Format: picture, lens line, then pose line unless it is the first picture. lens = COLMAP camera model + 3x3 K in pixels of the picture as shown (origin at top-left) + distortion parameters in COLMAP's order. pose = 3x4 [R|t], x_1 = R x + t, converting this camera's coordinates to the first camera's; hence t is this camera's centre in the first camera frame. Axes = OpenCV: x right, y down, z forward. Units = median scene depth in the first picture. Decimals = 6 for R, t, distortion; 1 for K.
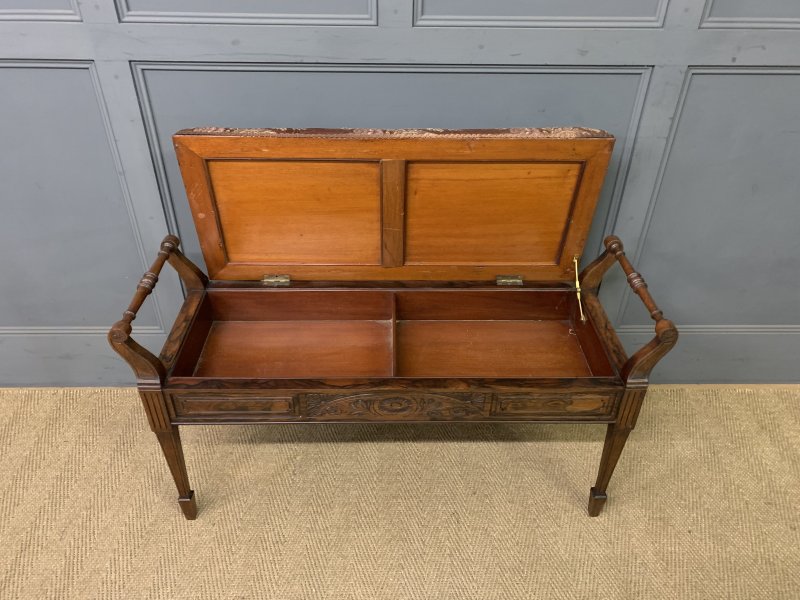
lens RADIAL K [[621.8, 0, 400.2], [0, 621.8, 304.7], [0, 0, 1]] dist [0.016237, -0.001505]
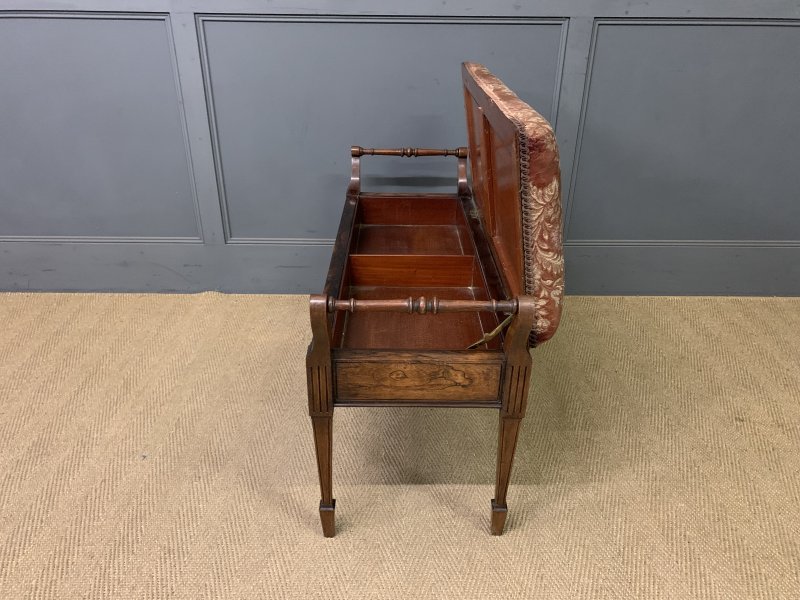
lens RADIAL K [[620.6, 0, 402.5], [0, 620.6, 303.2], [0, 0, 1]] dist [0.012083, 0.002539]
pose [[0.999891, 0.001848, -0.014660, 0.053834], [-0.003870, 0.990268, -0.139122, 0.420574], [0.014260, 0.139164, 0.990167, -0.273572]]
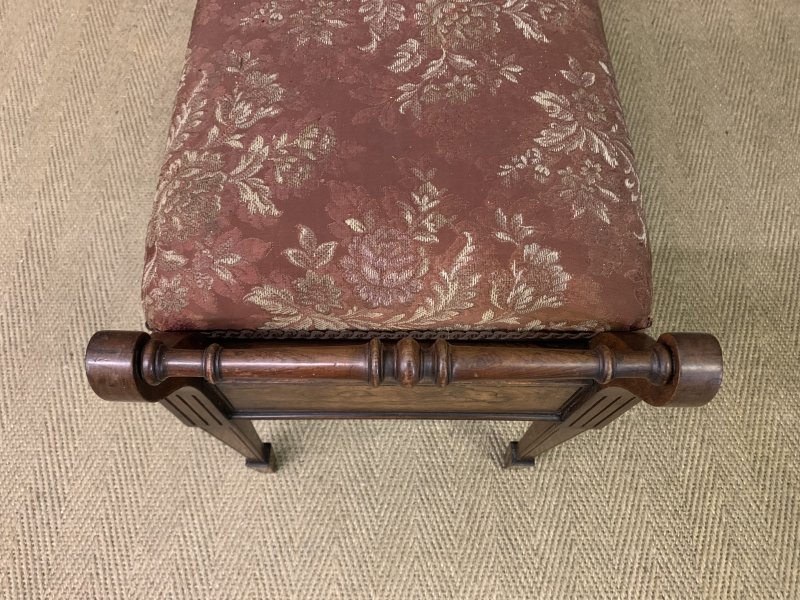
lens RADIAL K [[620.5, 0, 395.7], [0, 620.5, 319.9], [0, 0, 1]] dist [0.006953, 0.002988]
pose [[0.999740, 0.021638, -0.007199, 0.062808], [-0.014892, 0.858564, 0.512490, 0.179778], [0.017271, -0.512250, 0.858663, 0.215575]]
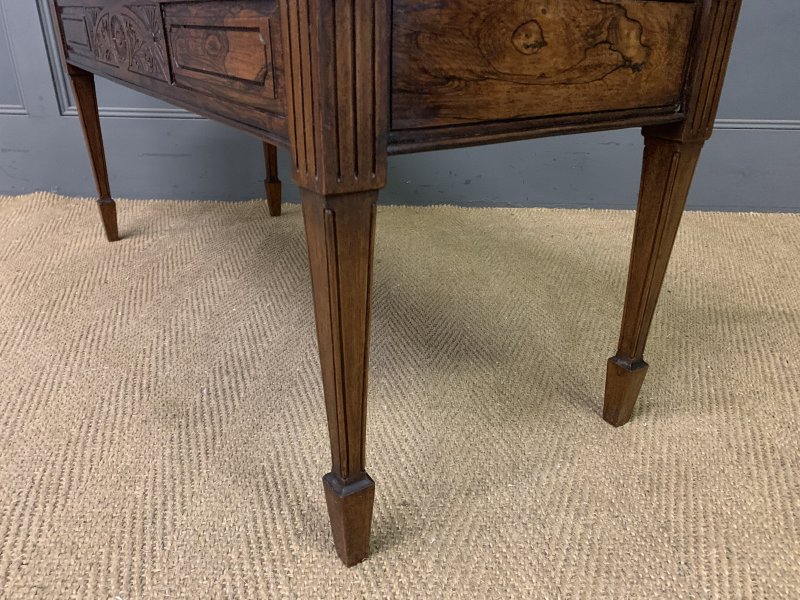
lens RADIAL K [[624.3, 0, 401.0], [0, 624.3, 299.4], [0, 0, 1]] dist [0.012877, -0.000668]
pose [[0.999034, 0.019245, -0.039498, 0.194031], [-0.026581, 0.980529, -0.194565, 0.541646], [0.034985, 0.195427, 0.980094, 0.304373]]
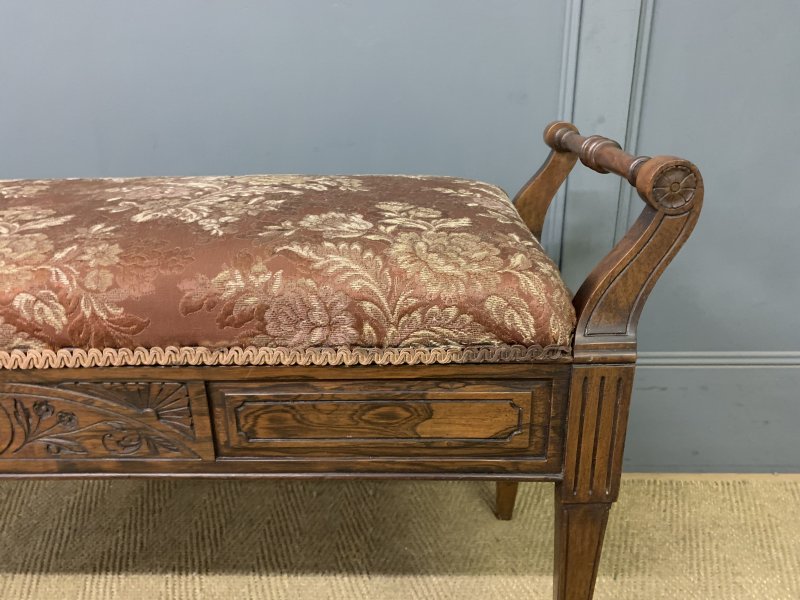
lens RADIAL K [[623.5, 0, 411.2], [0, 623.5, 302.7], [0, 0, 1]] dist [0.018706, -0.005459]
pose [[0.999116, -0.008745, -0.041128, 0.251161], [-0.002271, 0.965479, -0.260471, 0.170617], [0.041986, 0.260334, 0.964605, 0.568187]]
